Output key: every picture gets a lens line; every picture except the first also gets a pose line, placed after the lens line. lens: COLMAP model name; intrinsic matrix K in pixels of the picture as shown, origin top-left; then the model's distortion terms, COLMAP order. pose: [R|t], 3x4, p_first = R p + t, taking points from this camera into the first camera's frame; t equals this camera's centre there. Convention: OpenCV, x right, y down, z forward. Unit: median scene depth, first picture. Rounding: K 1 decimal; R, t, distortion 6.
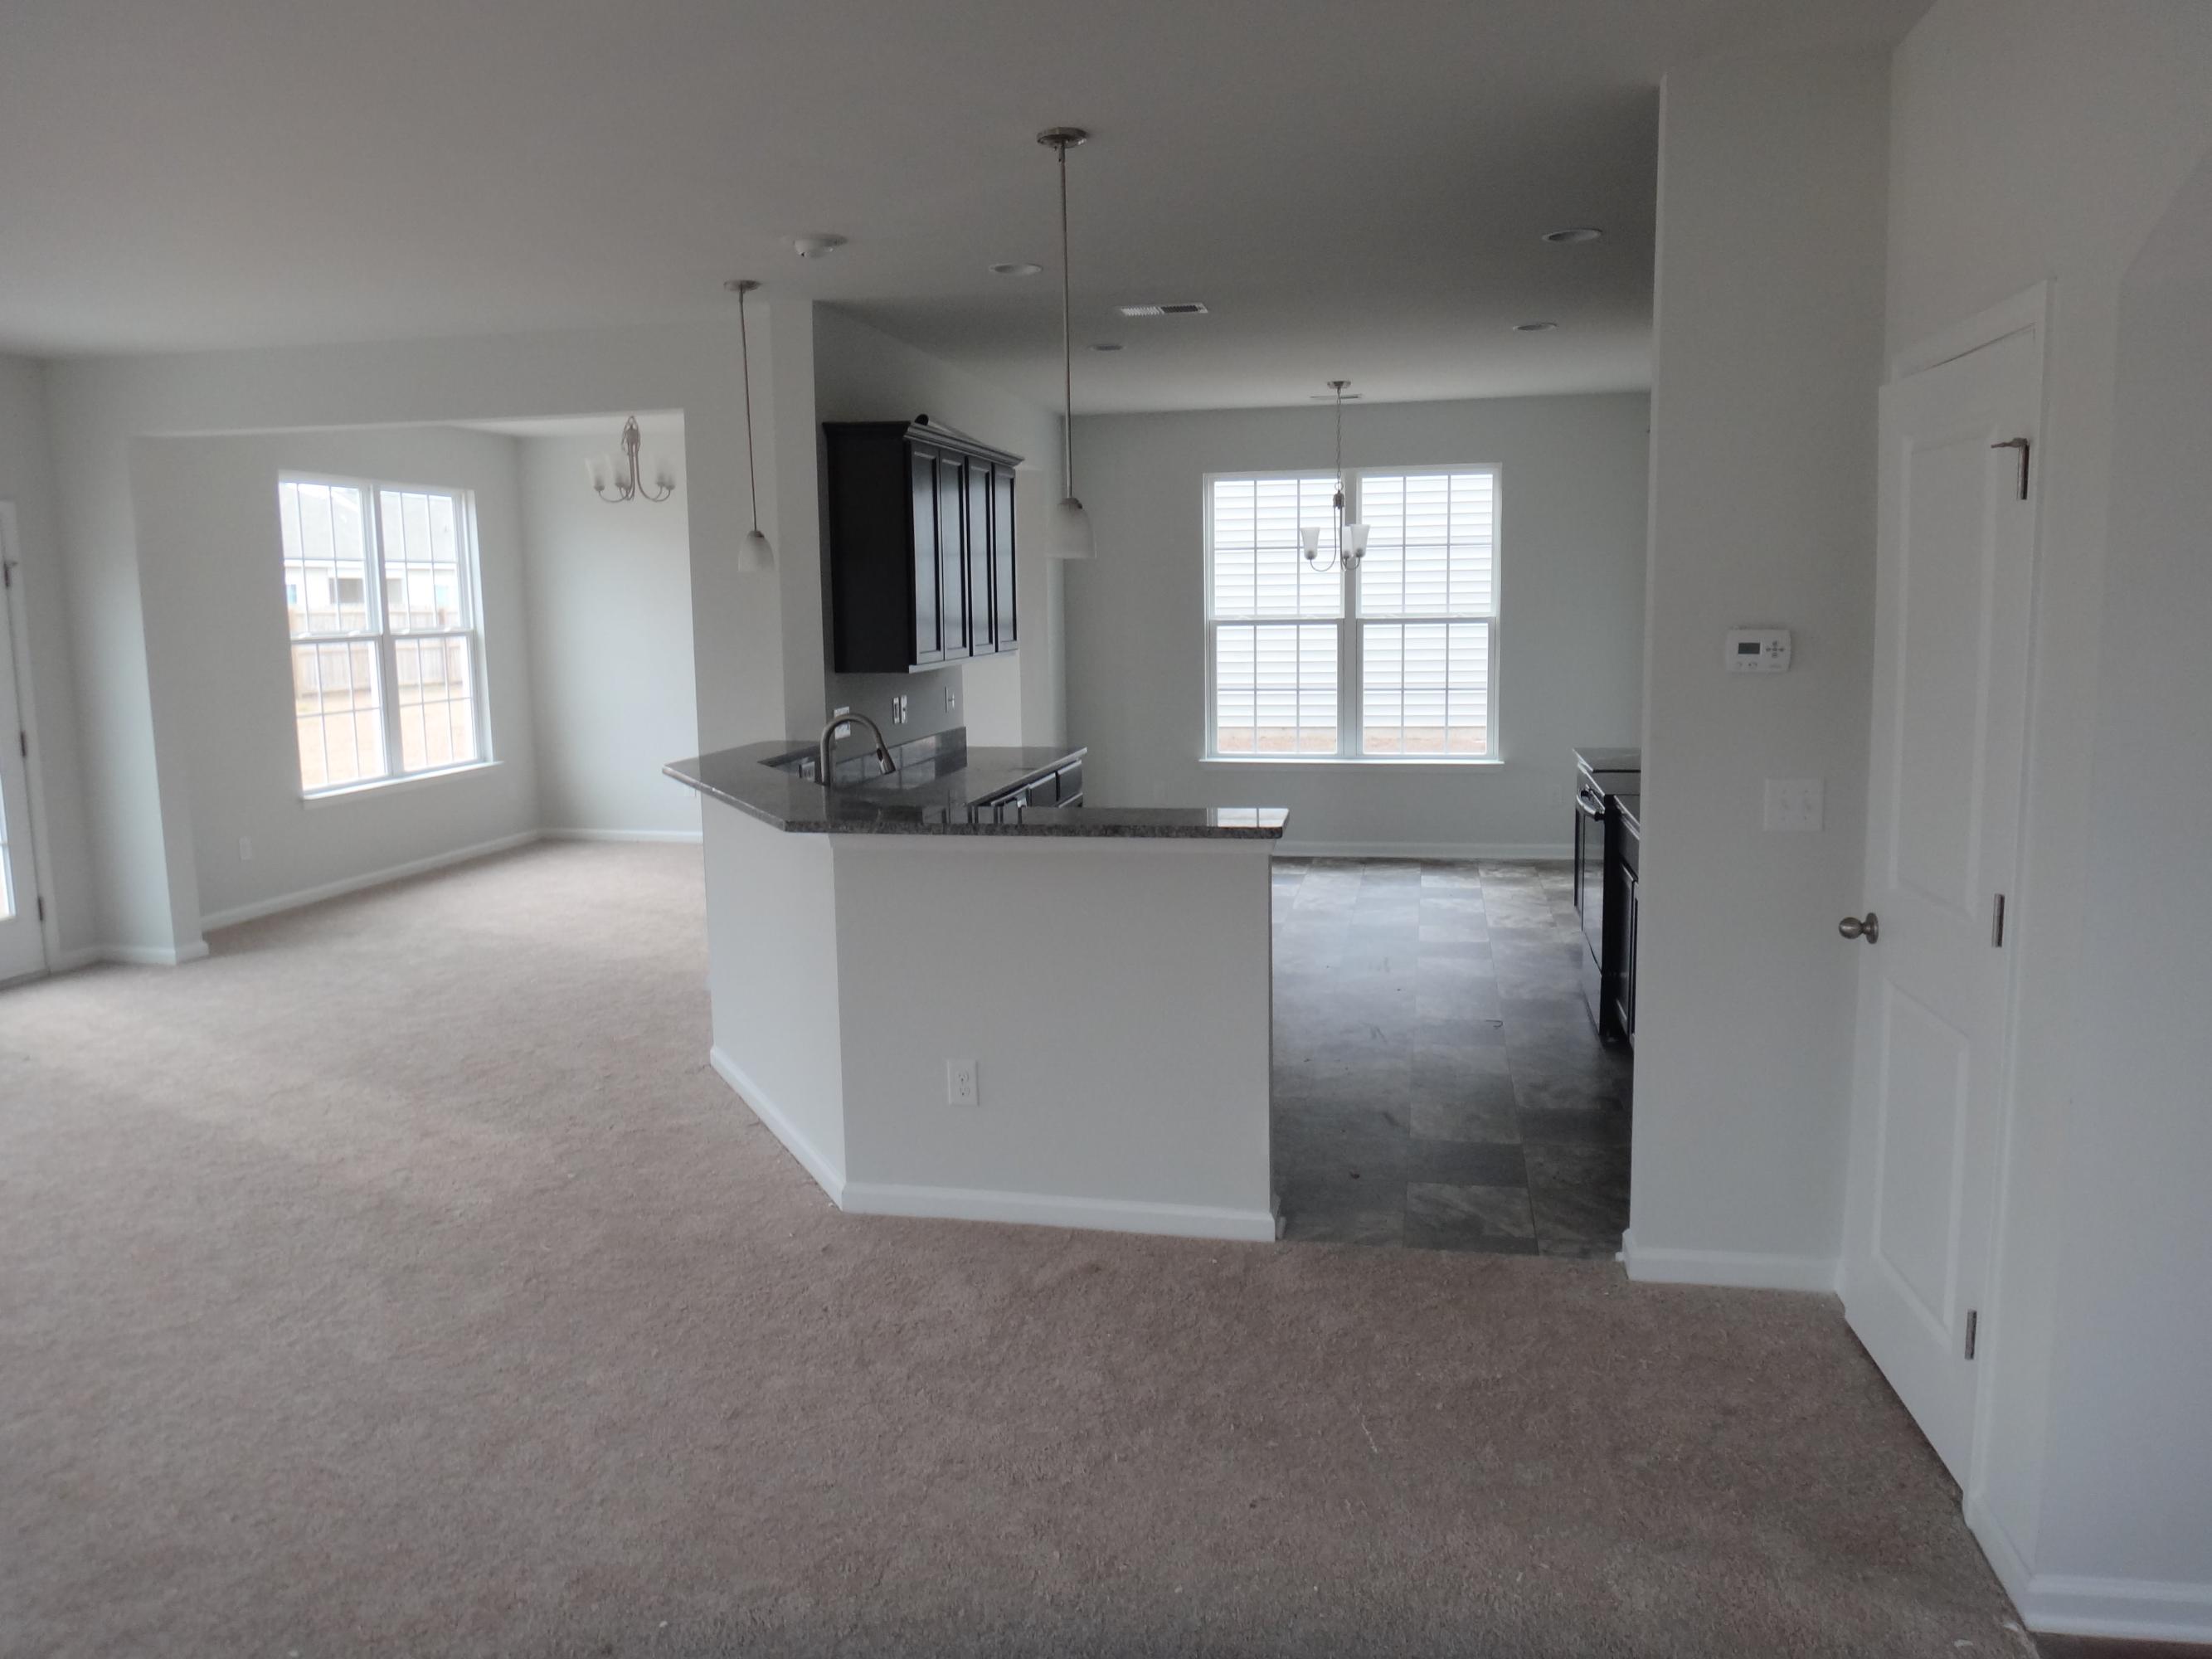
lens RADIAL K [[1551.3, 0, 1112.5], [0, 1551.3, 826.1], [0, 0, 1]] dist [-0.039352, -0.013857]
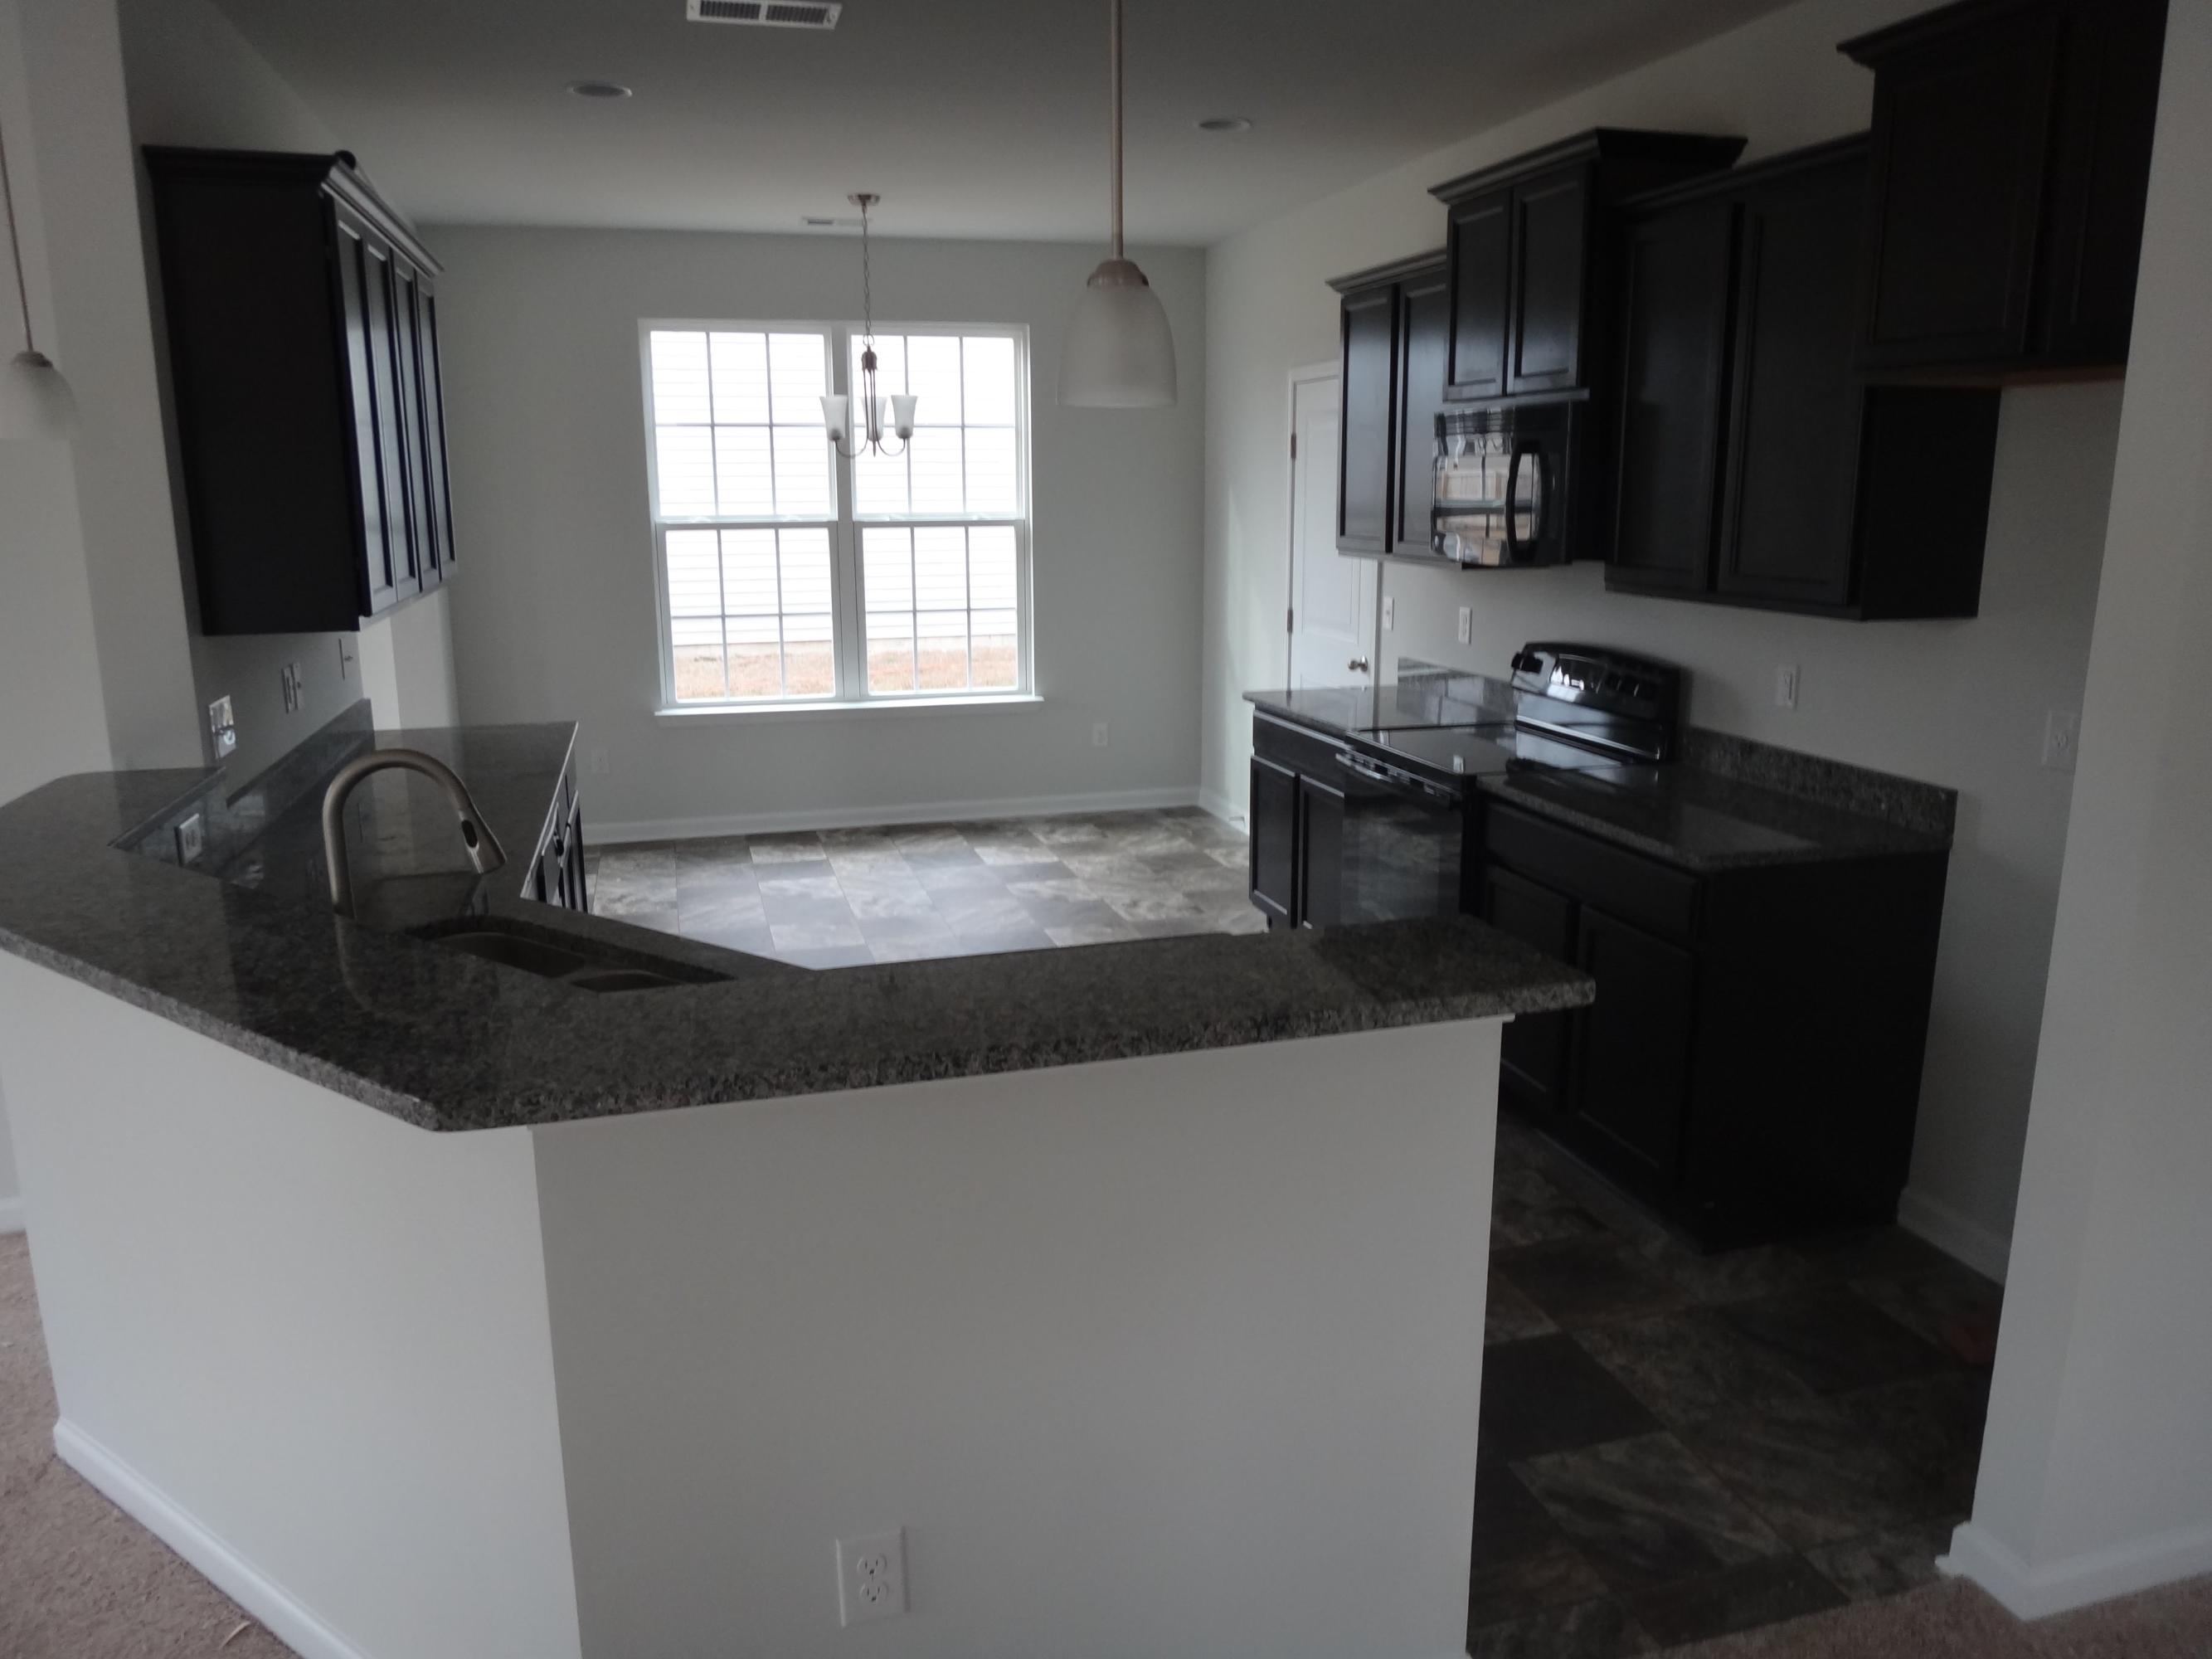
lens RADIAL K [[1551.3, 0, 1112.1], [0, 1551.3, 830.1], [0, 0, 1]] dist [-0.039352, -0.013857]
pose [[0.885912, -0.087638, 0.455498, -0.111326], [0.056105, 0.995025, 0.082324, -0.043810], [-0.460447, -0.047376, 0.886422, 0.295466]]
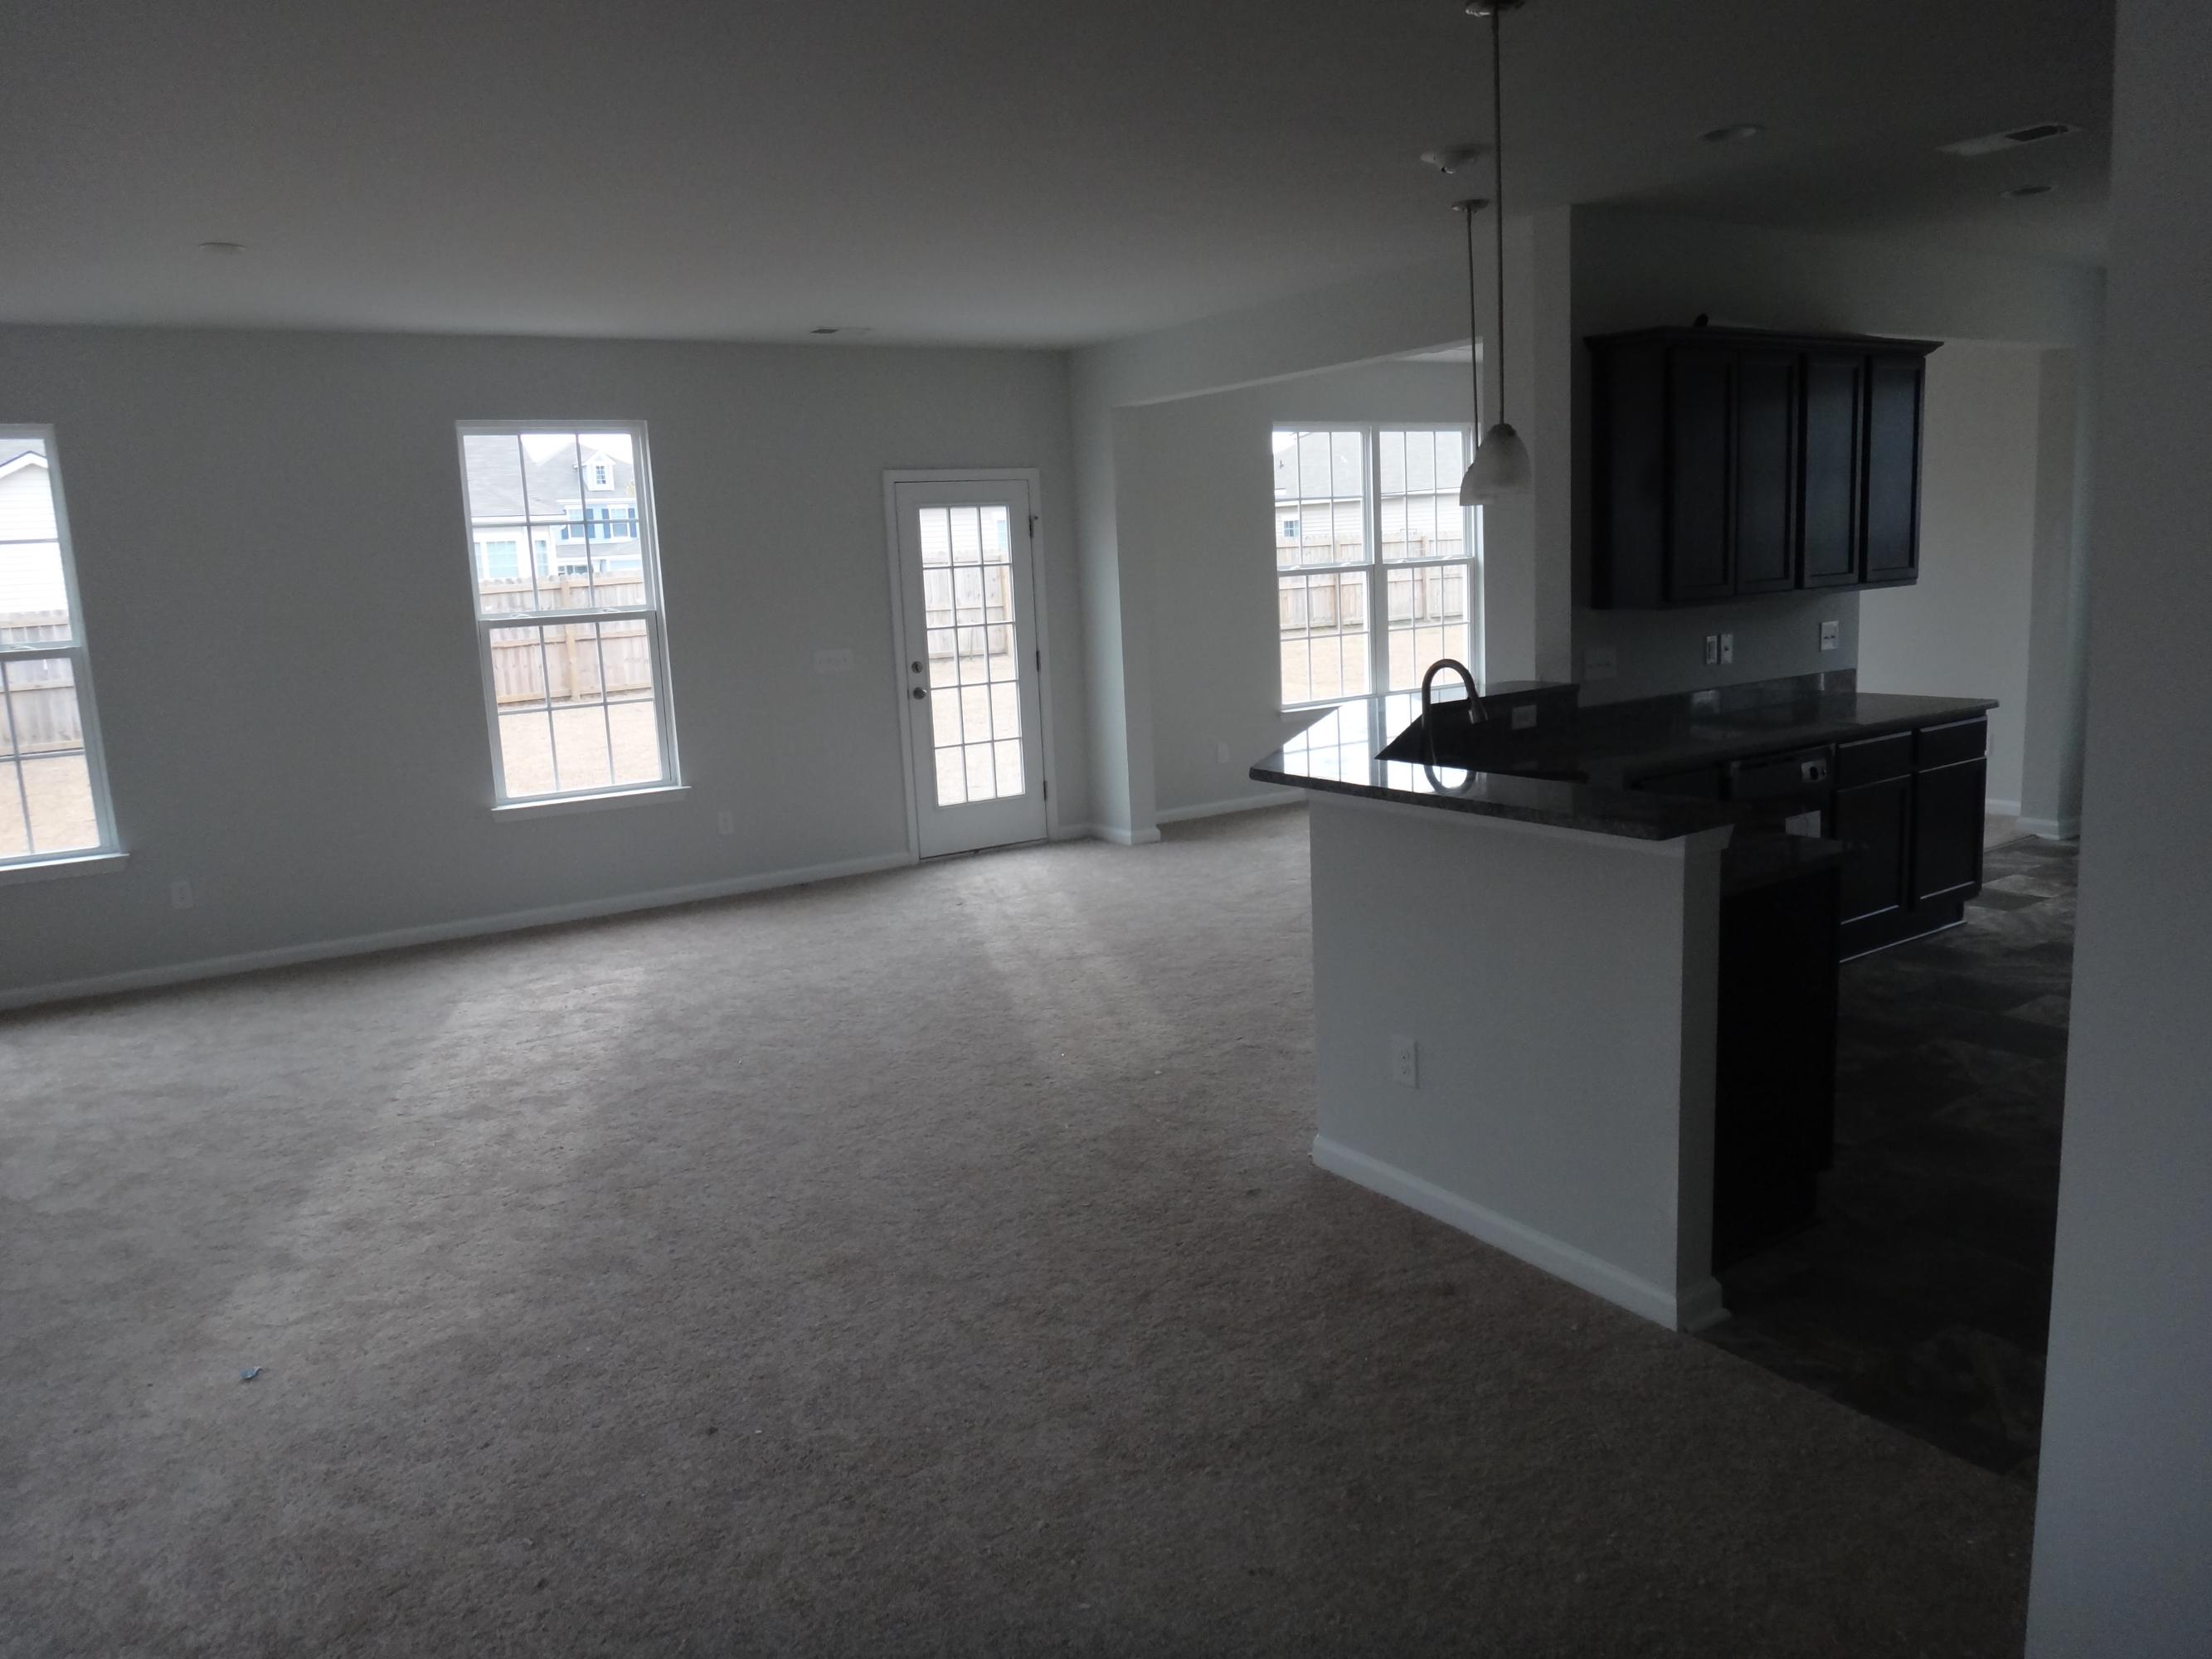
lens RADIAL K [[1551.3, 0, 1107.3], [0, 1551.3, 822.2], [0, 0, 1]] dist [-0.039352, -0.013857]
pose [[0.687946, 0.100343, -0.718792, 0.225321], [-0.062136, 0.994903, 0.079418, -0.020960], [0.723097, -0.009972, 0.690674, 0.114767]]
